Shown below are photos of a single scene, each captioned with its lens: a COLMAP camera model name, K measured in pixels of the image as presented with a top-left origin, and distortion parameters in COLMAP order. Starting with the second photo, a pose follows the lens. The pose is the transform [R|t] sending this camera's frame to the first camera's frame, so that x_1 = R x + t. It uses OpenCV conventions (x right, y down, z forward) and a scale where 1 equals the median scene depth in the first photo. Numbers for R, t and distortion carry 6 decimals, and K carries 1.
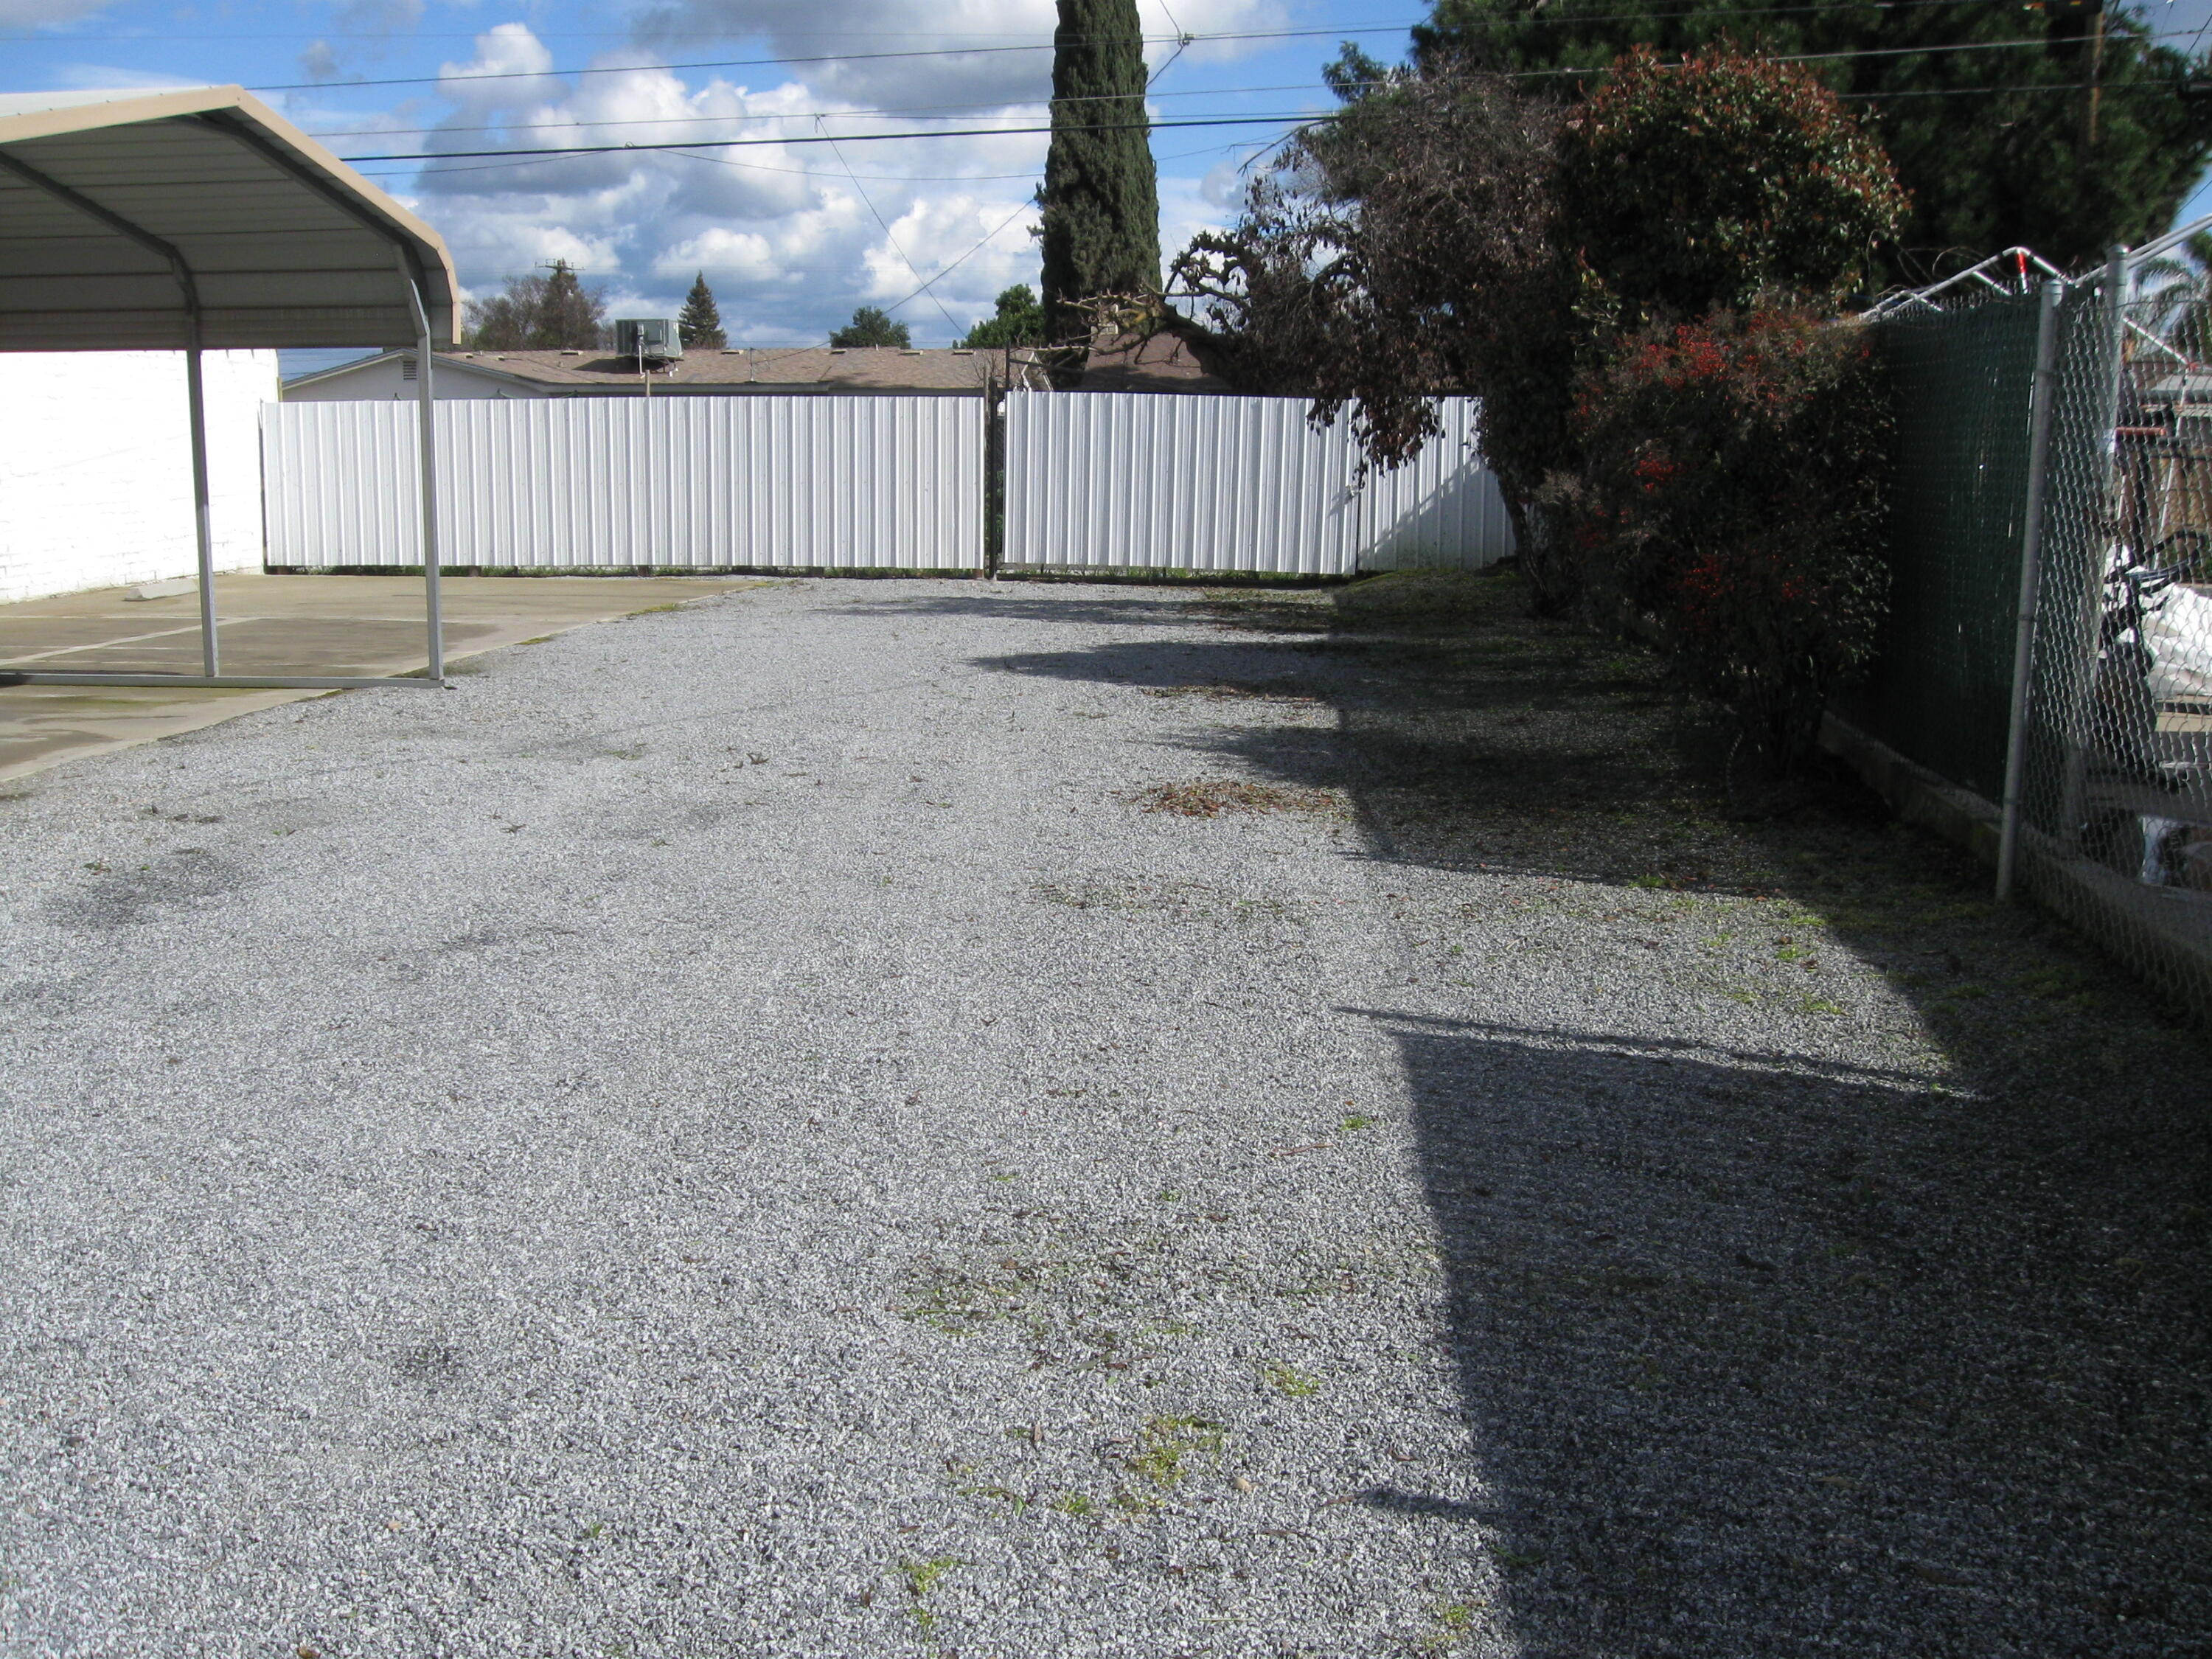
lens RADIAL K [[2292.8, 0, 1118.1], [0, 2292.8, 881.9], [0, 0, 1]] dist [-0.152166, 0.107374]
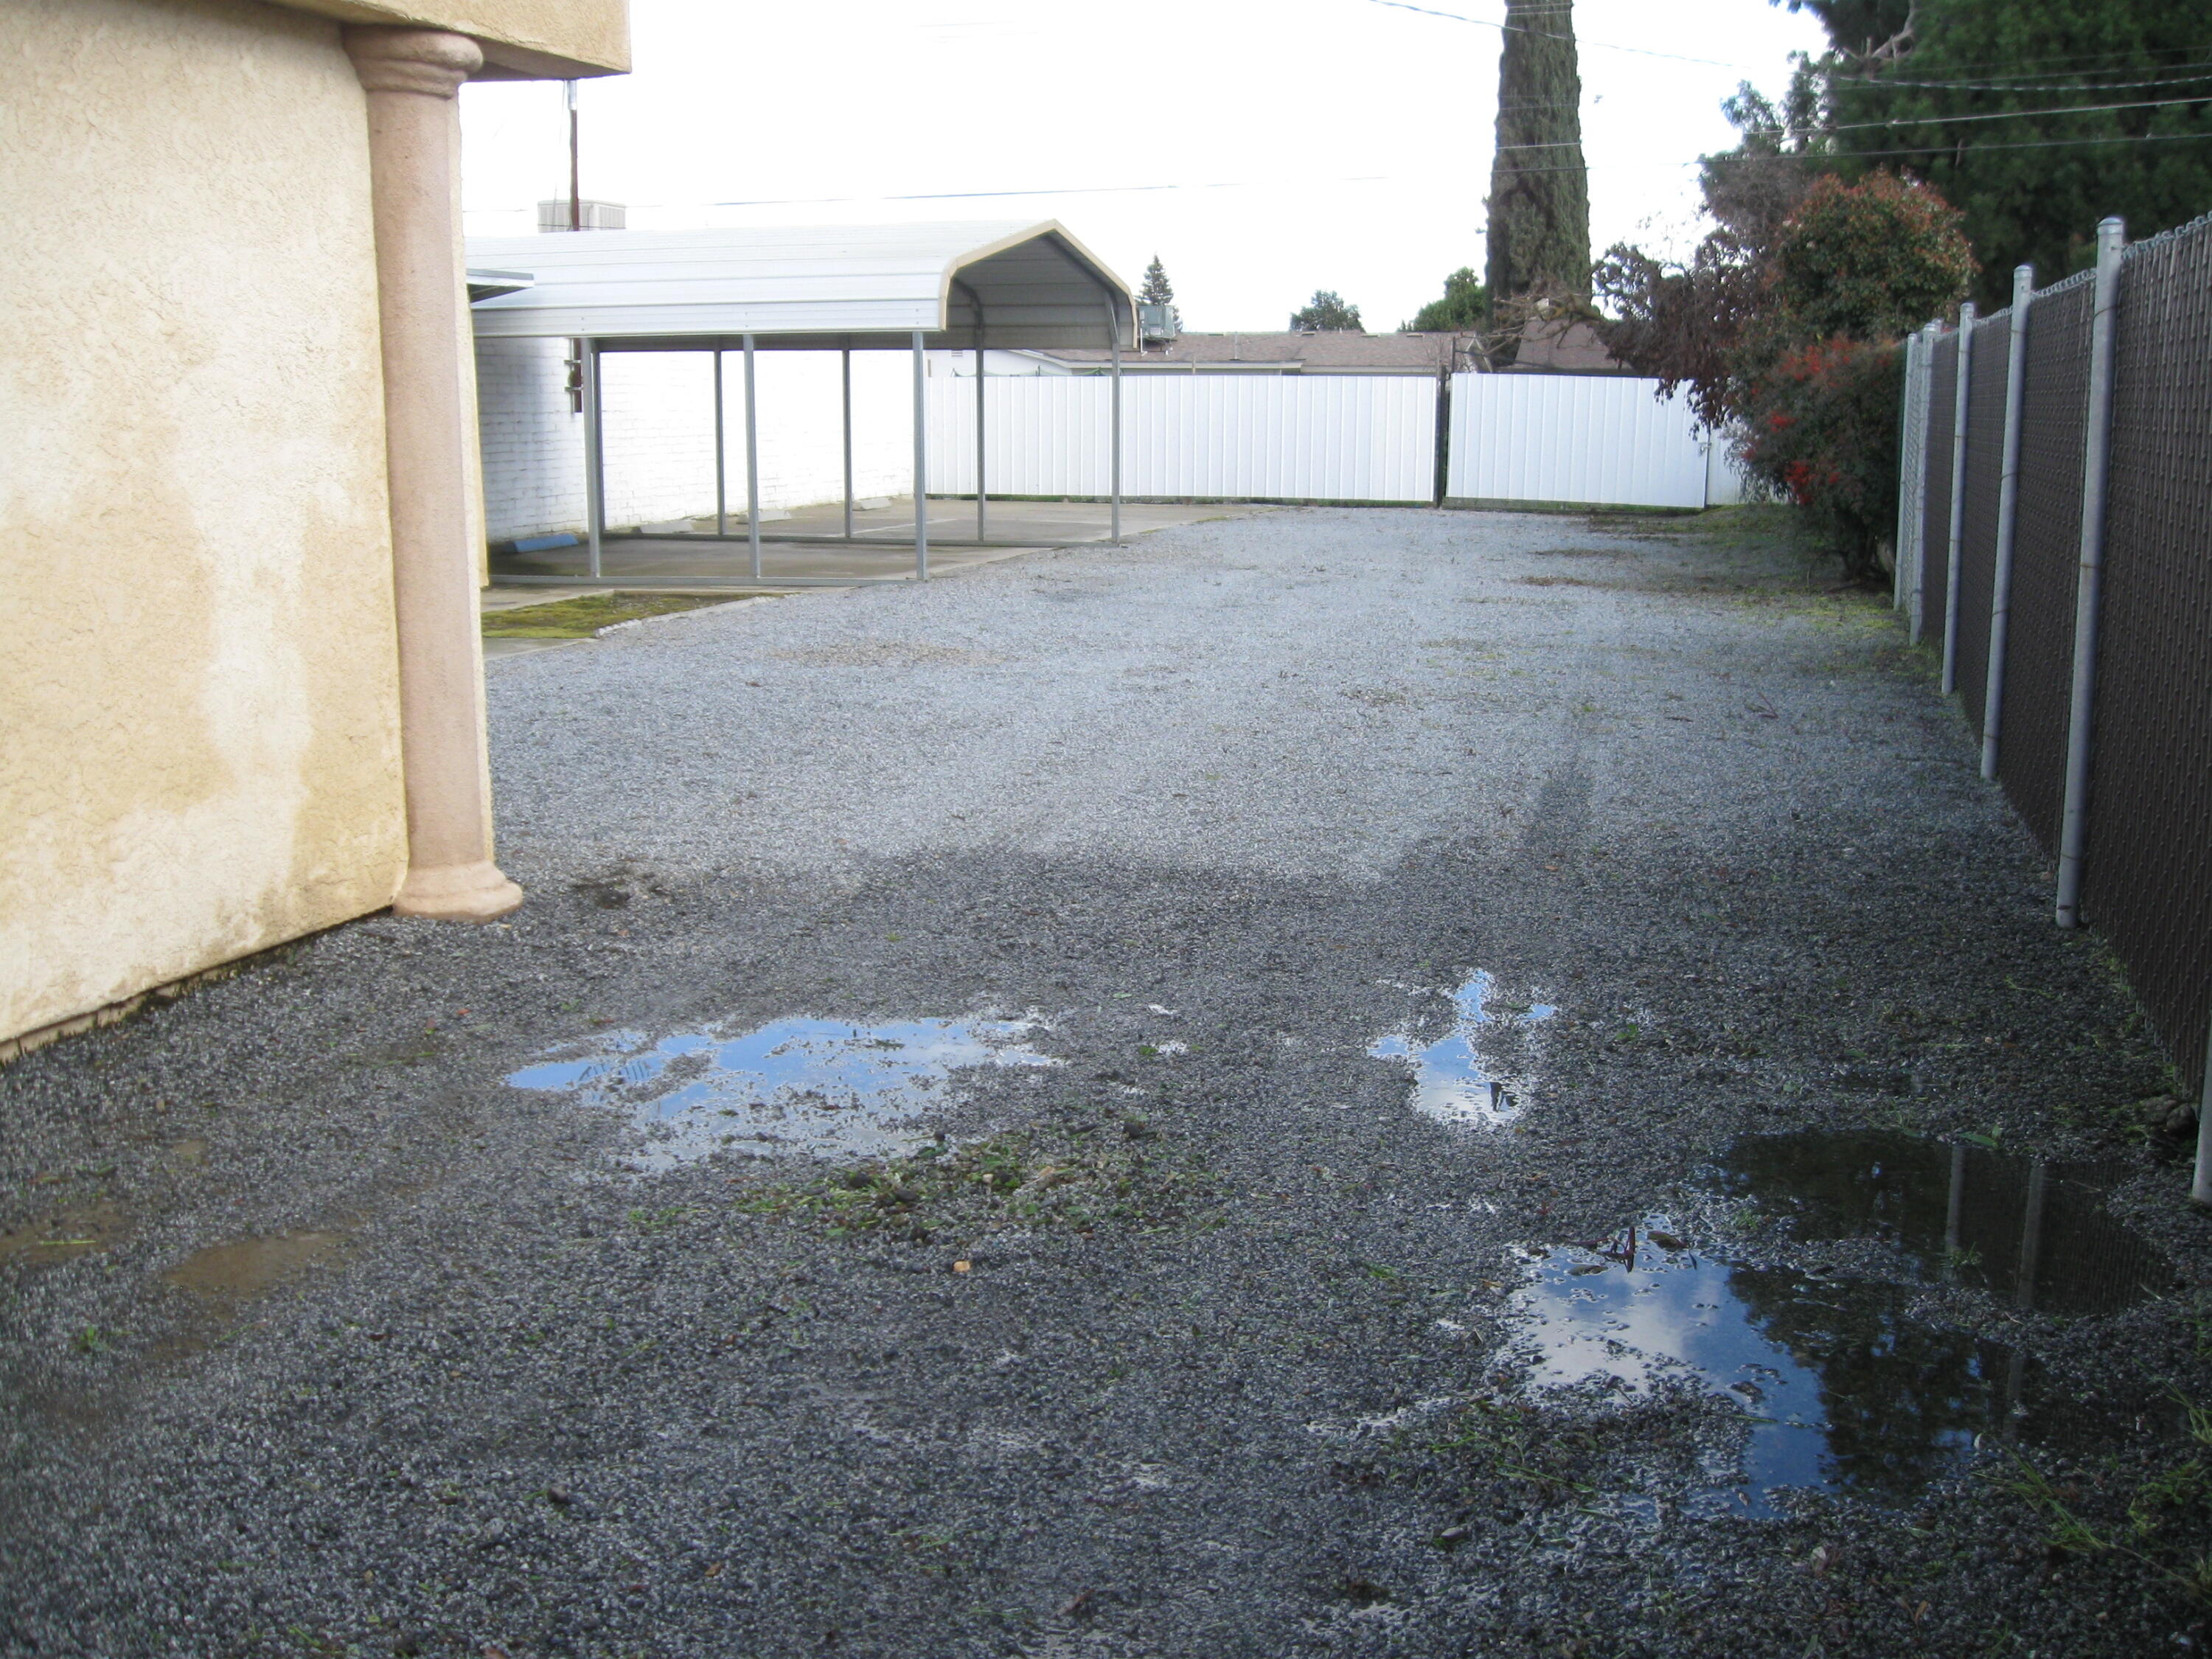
lens RADIAL K [[2292.8, 0, 1118.1], [0, 2292.8, 881.9], [0, 0, 1]] dist [-0.152166, 0.107374]
pose [[0.982011, 0.034314, -0.185682, 0.012194], [-0.032199, 0.999378, 0.014395, 0.056047], [0.186061, -0.008158, 0.982504, -0.275933]]
